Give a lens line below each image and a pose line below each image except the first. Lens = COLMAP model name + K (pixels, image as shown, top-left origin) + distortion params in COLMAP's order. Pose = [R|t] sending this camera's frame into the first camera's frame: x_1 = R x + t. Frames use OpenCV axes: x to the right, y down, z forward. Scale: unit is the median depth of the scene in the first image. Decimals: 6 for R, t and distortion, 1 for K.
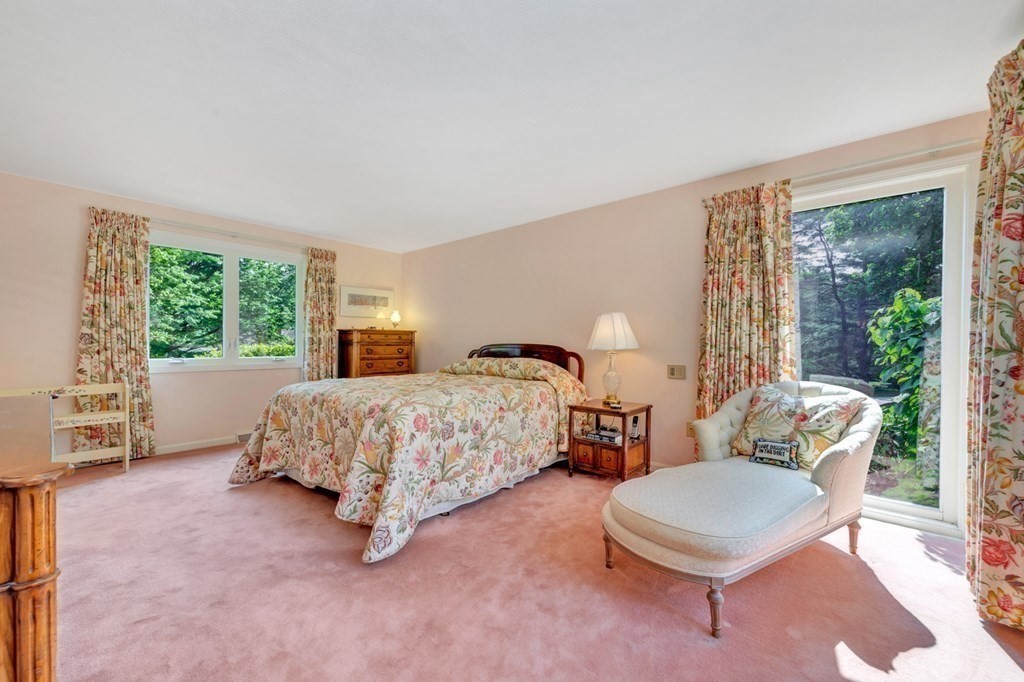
lens RADIAL K [[398.5, 0, 515.3], [0, 398.5, 345.3], [0, 0, 1]] dist [0.000384, 0.000097]
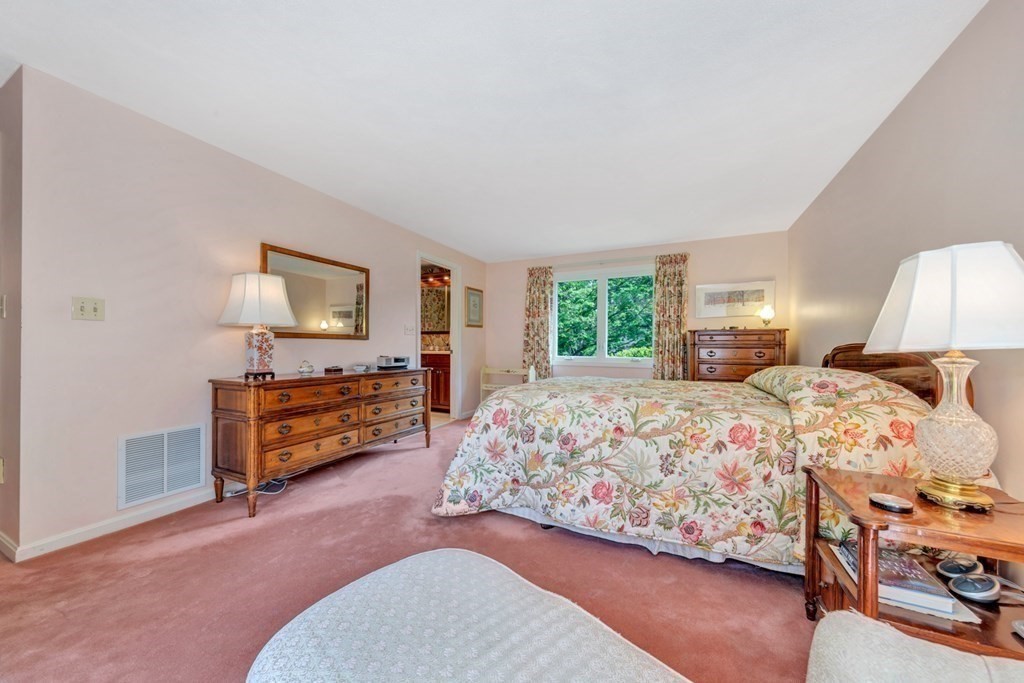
lens RADIAL K [[367.9, 0, 513.3], [0, 367.9, 344.9], [0, 0, 1]] dist [0.000944, -0.000064]
pose [[0.239535, -0.010155, -0.970835, 0.542470], [-0.008386, 0.999886, -0.012528, 0.013402], [0.970852, 0.011143, 0.239422, 0.613660]]
